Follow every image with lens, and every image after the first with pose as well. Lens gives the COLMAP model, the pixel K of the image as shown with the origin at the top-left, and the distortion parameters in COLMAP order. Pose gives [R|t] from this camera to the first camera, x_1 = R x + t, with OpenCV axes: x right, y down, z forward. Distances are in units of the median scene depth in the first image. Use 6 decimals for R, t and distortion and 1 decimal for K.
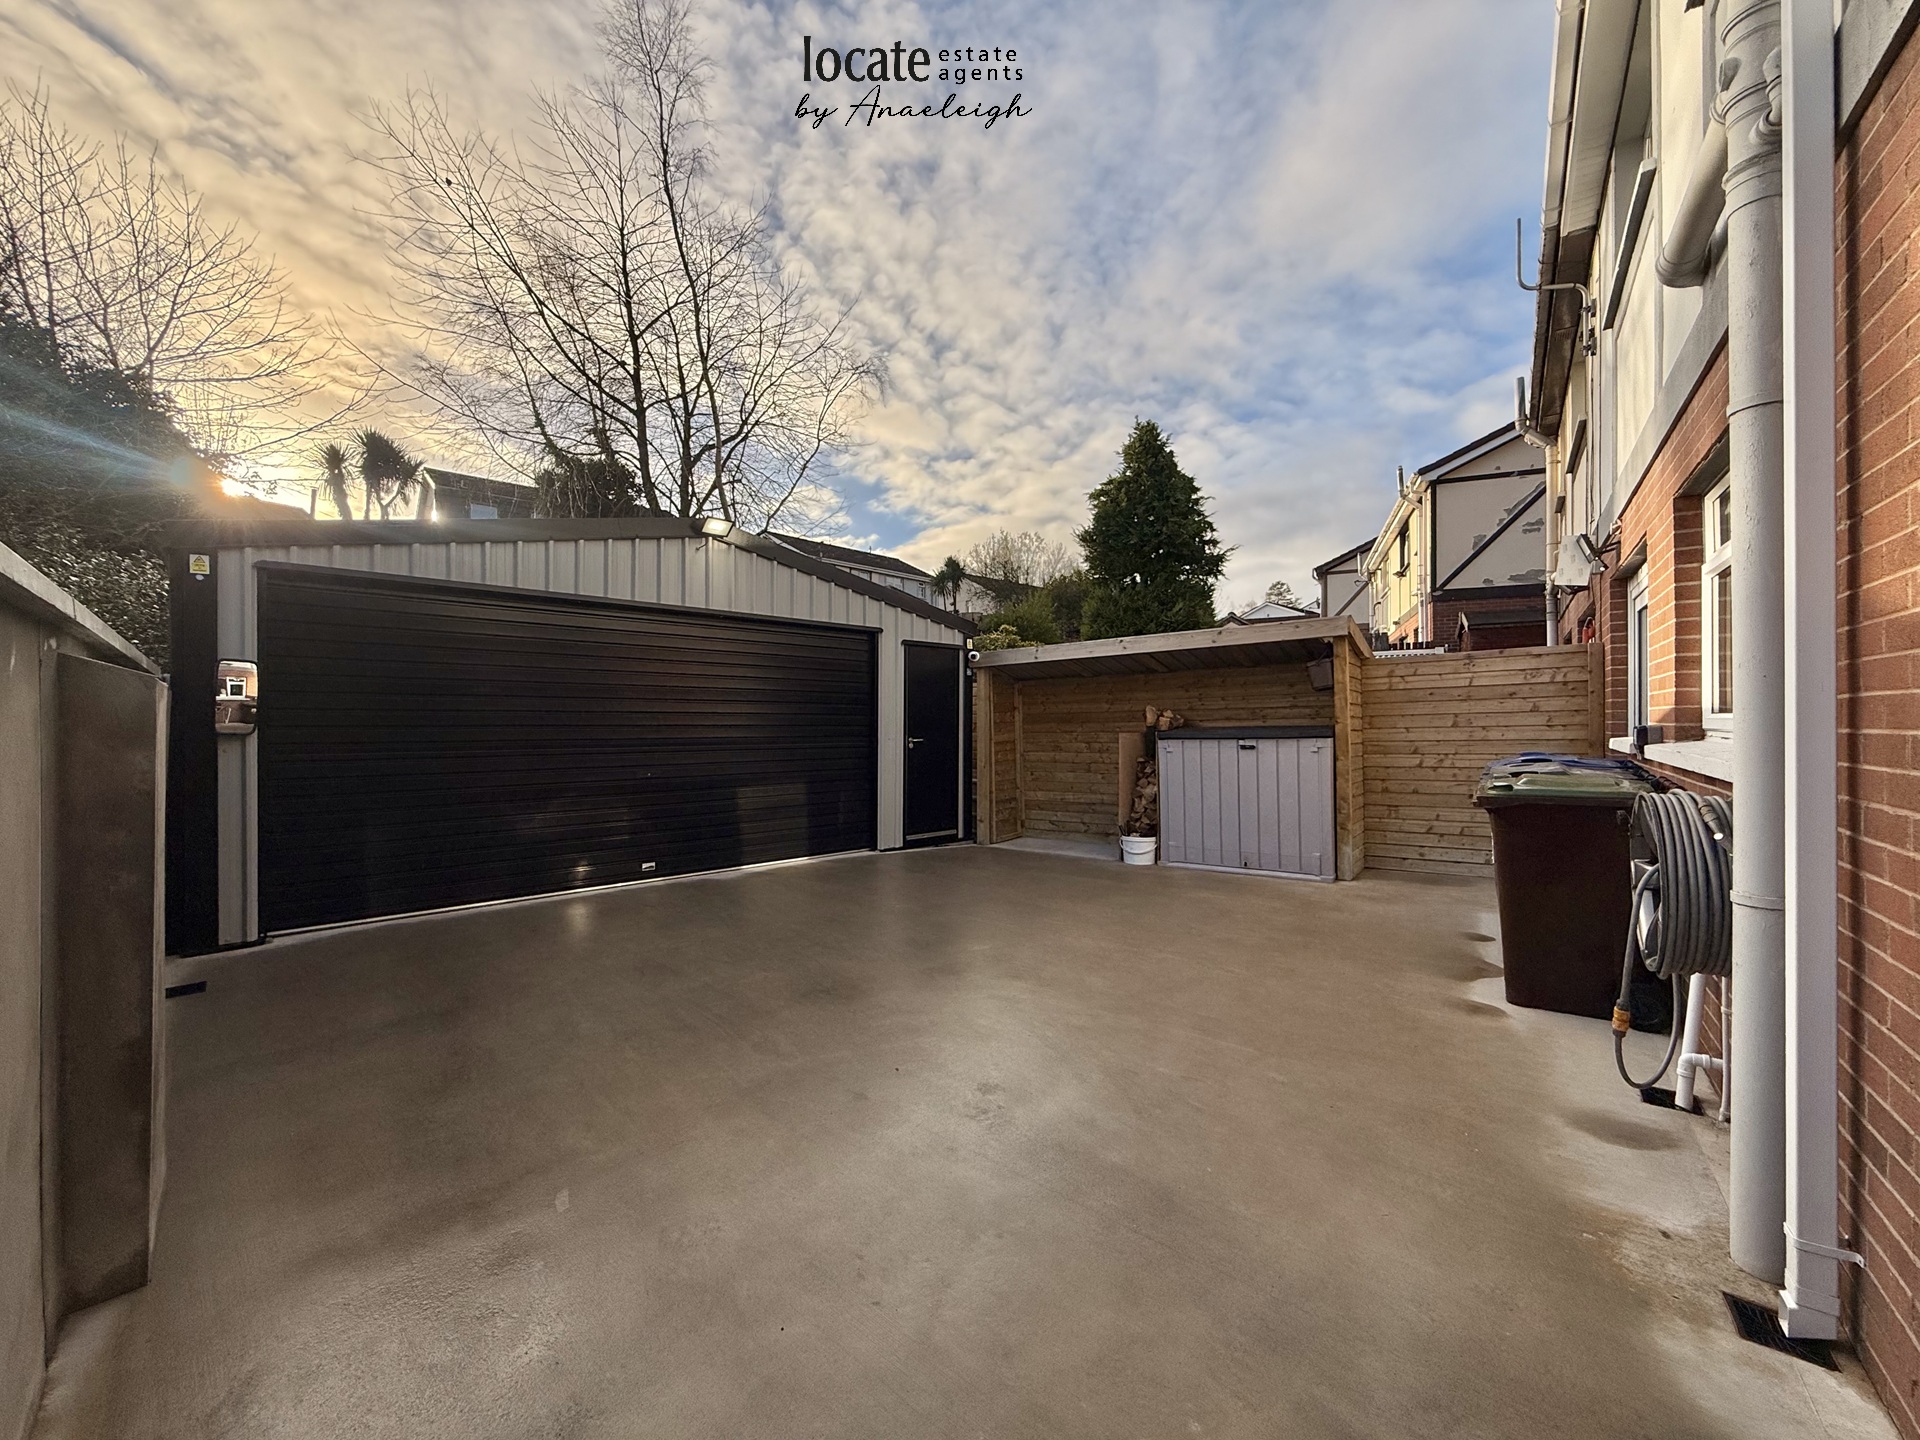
lens RADIAL K [[765.8, 0, 952.5], [0, 765.8, 721.1], [0, 0, 1]] dist [0.001486, -0.000126]
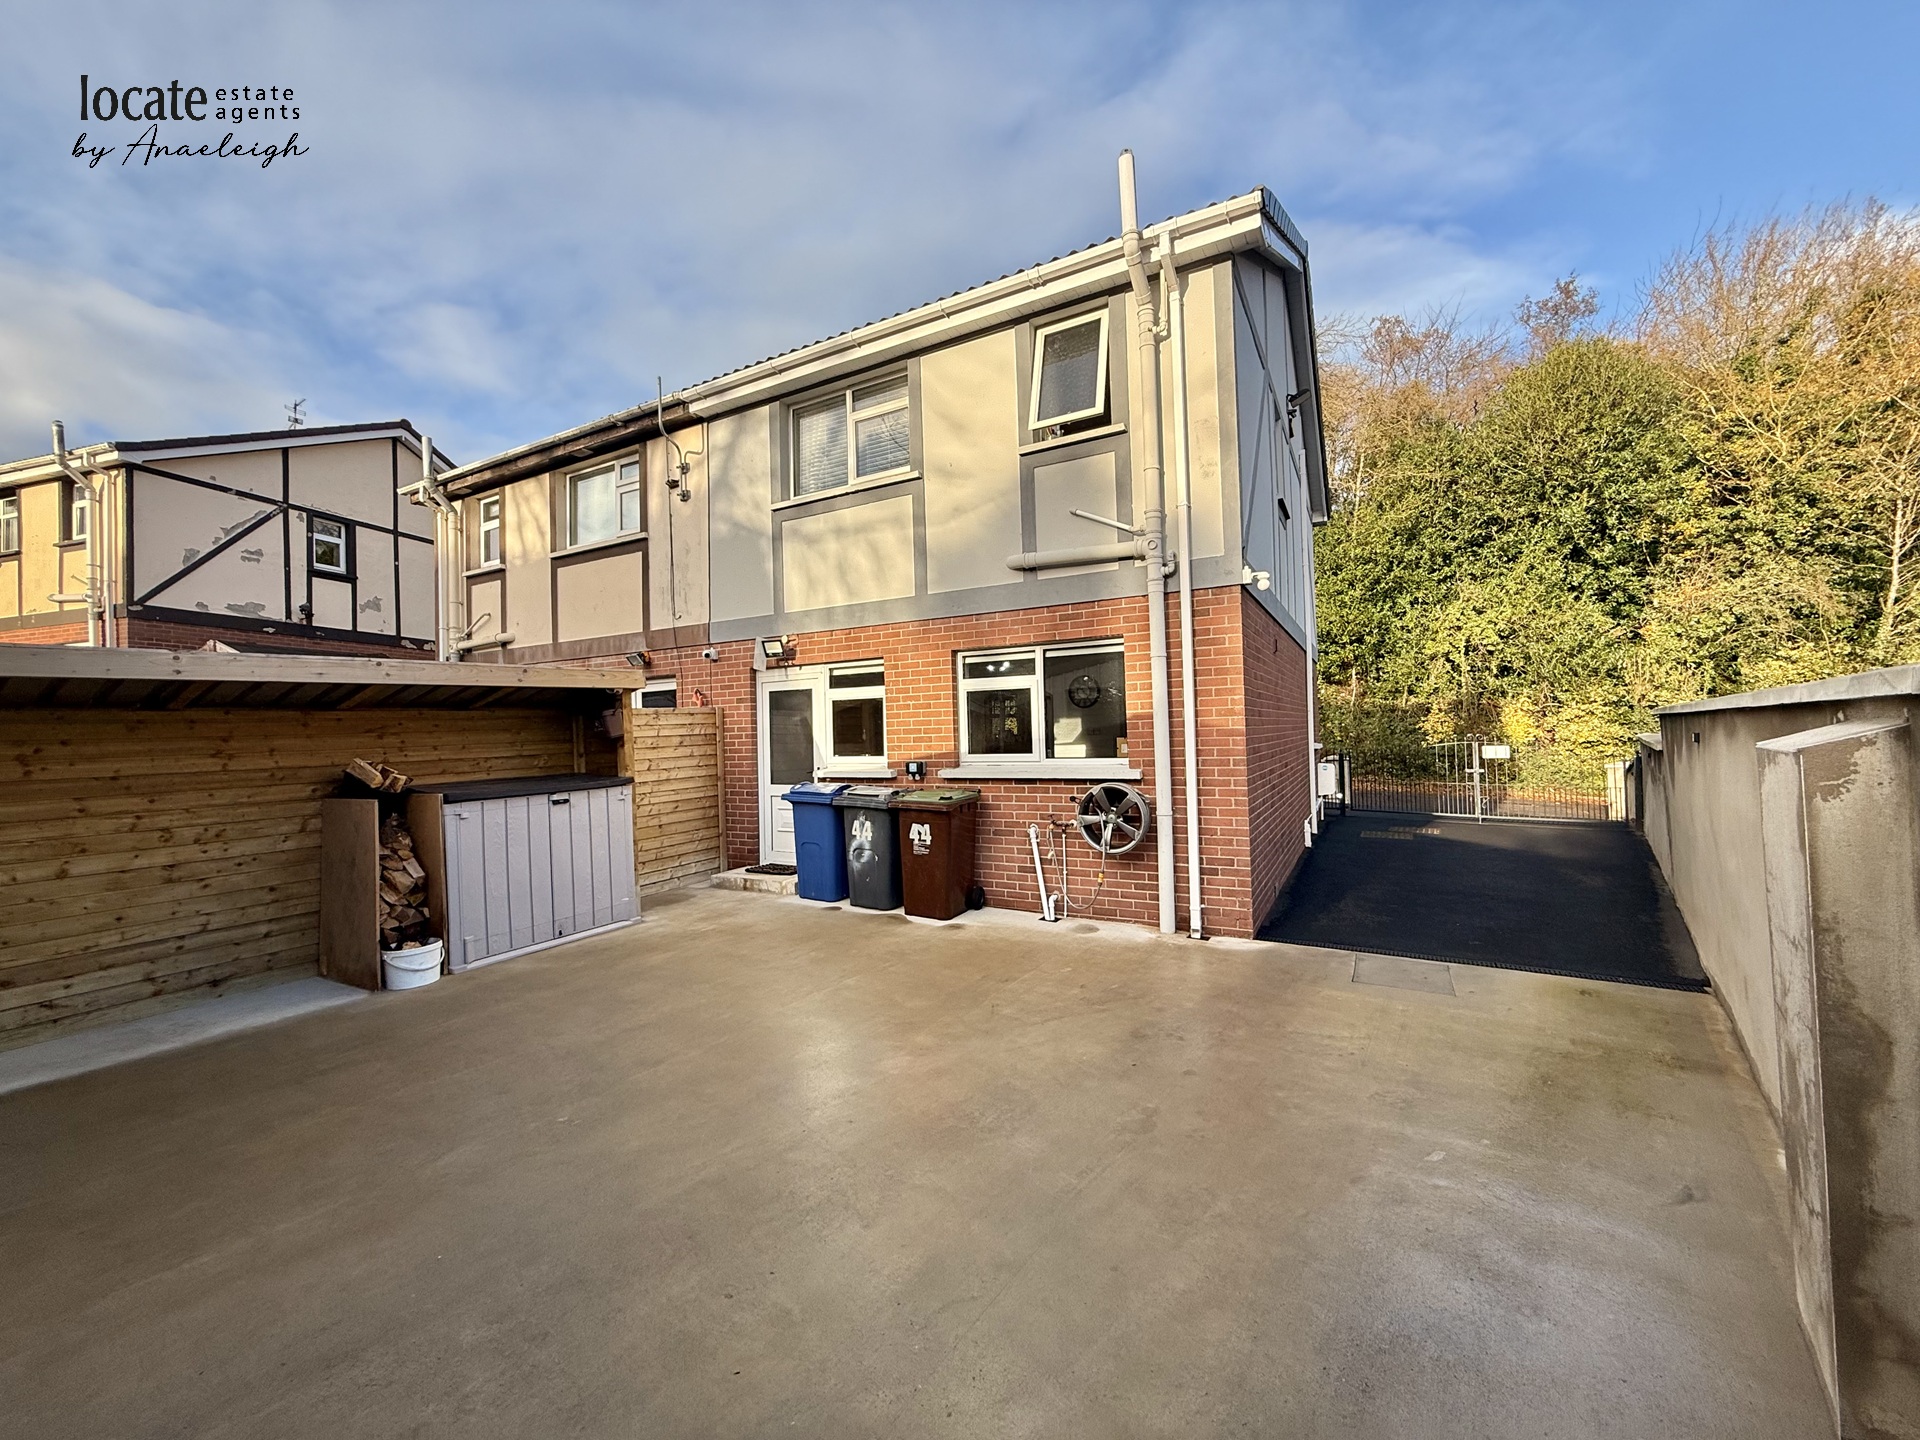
lens RADIAL K [[765.8, 0, 952.5], [0, 765.8, 721.1], [0, 0, 1]] dist [0.001486, -0.000126]
pose [[-0.117286, 0.025666, 0.992766, -0.554526], [0.027378, 0.999370, -0.022603, -0.027003], [-0.992721, 0.024529, -0.117915, 0.631510]]
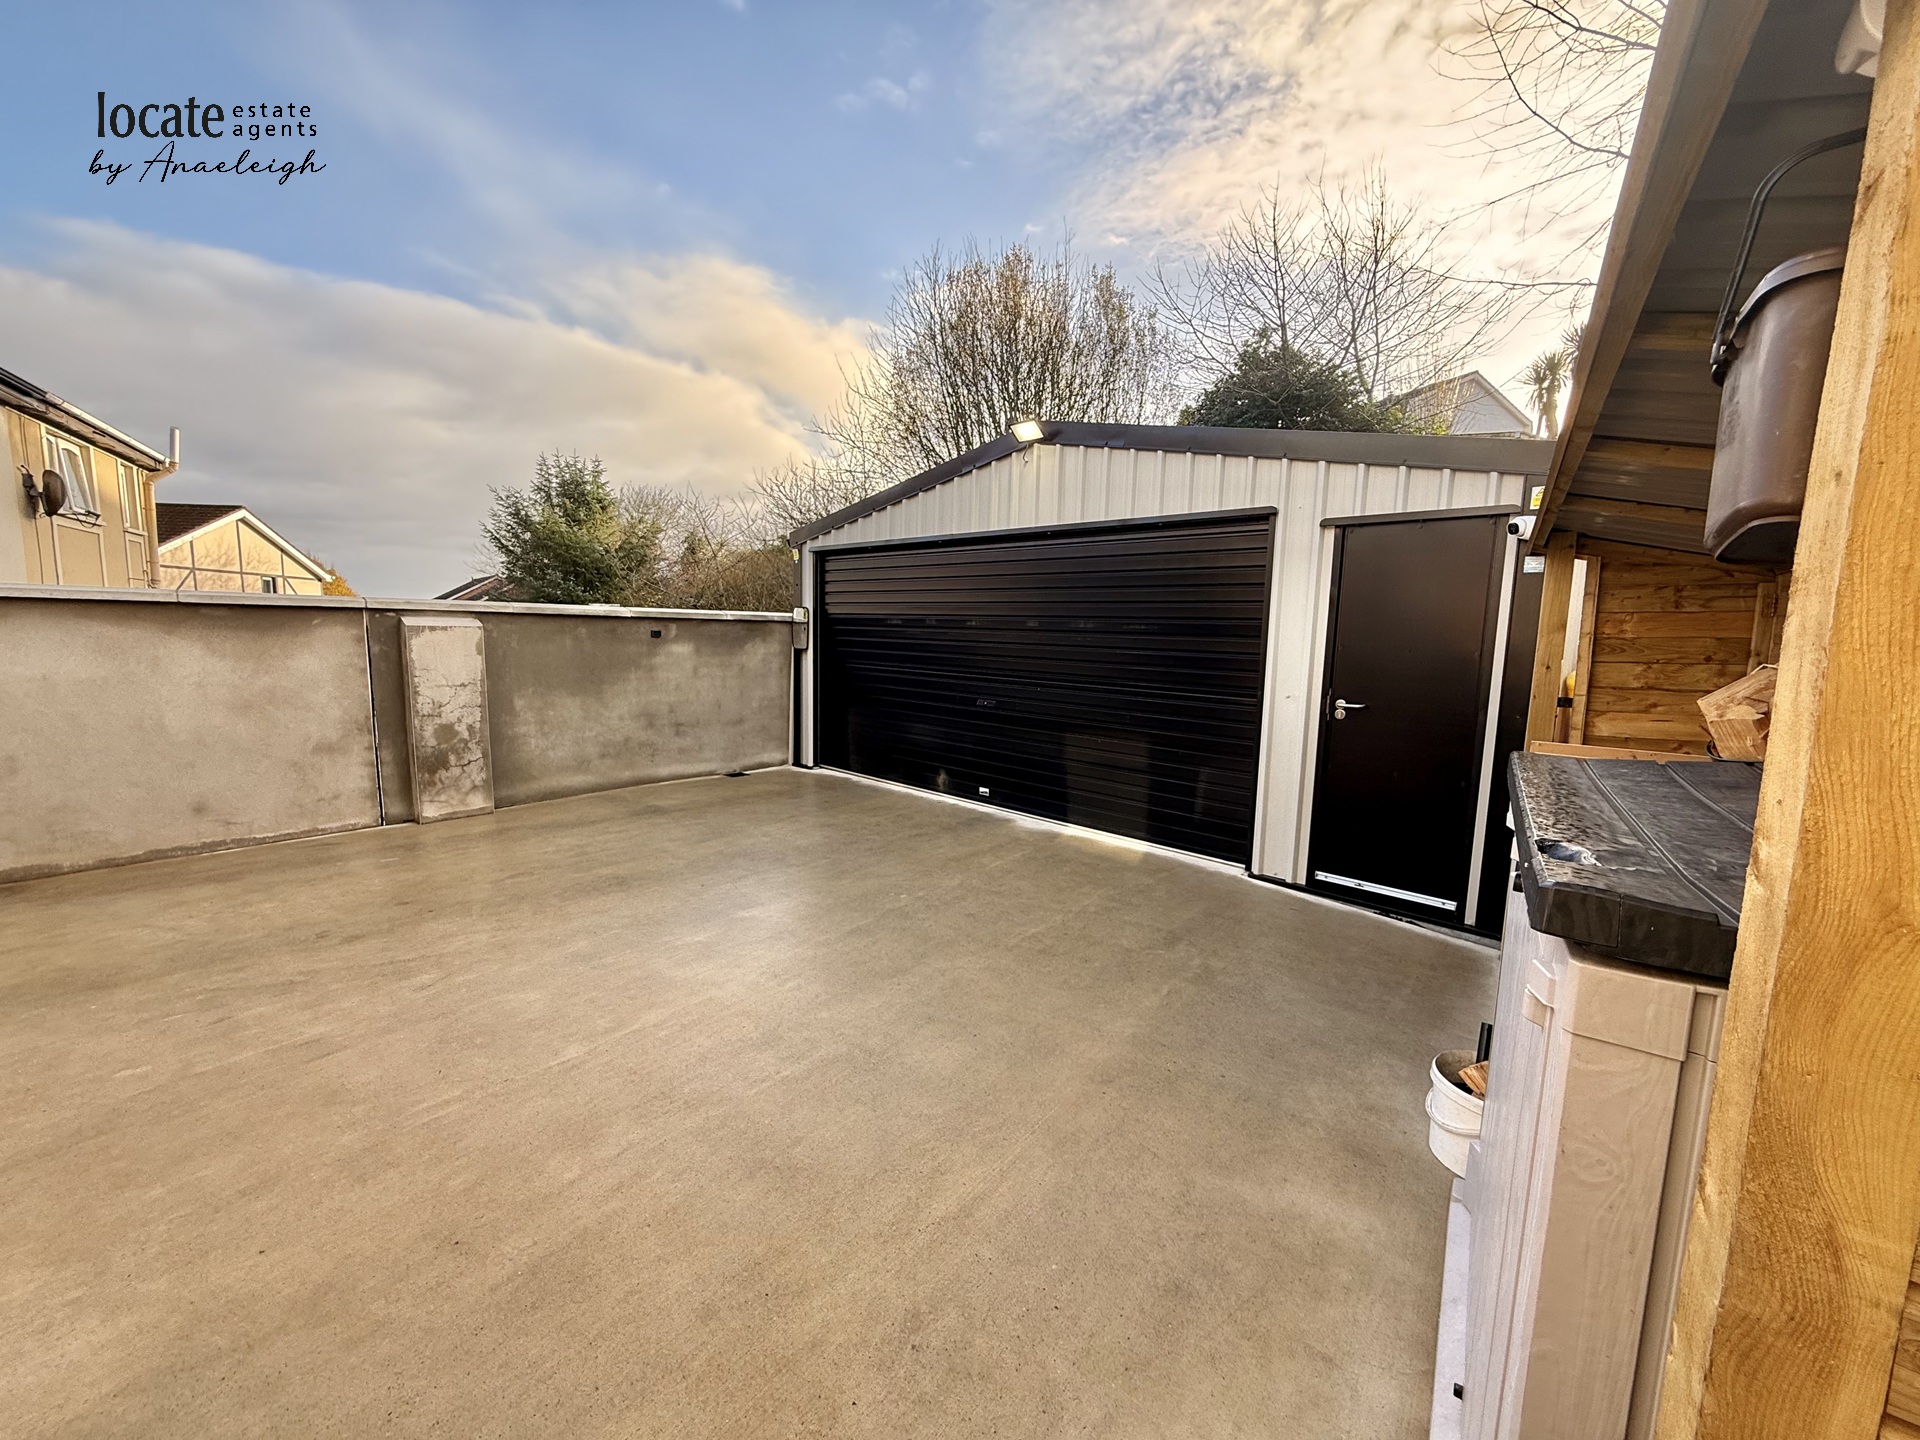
lens RADIAL K [[765.8, 0, 952.5], [0, 765.8, 721.1], [0, 0, 1]] dist [0.001486, -0.000126]
pose [[0.048216, 0.124428, -0.991056, 0.562208], [-0.025203, 0.992046, 0.123326, -0.028108], [0.998519, 0.019032, 0.050968, 0.822995]]
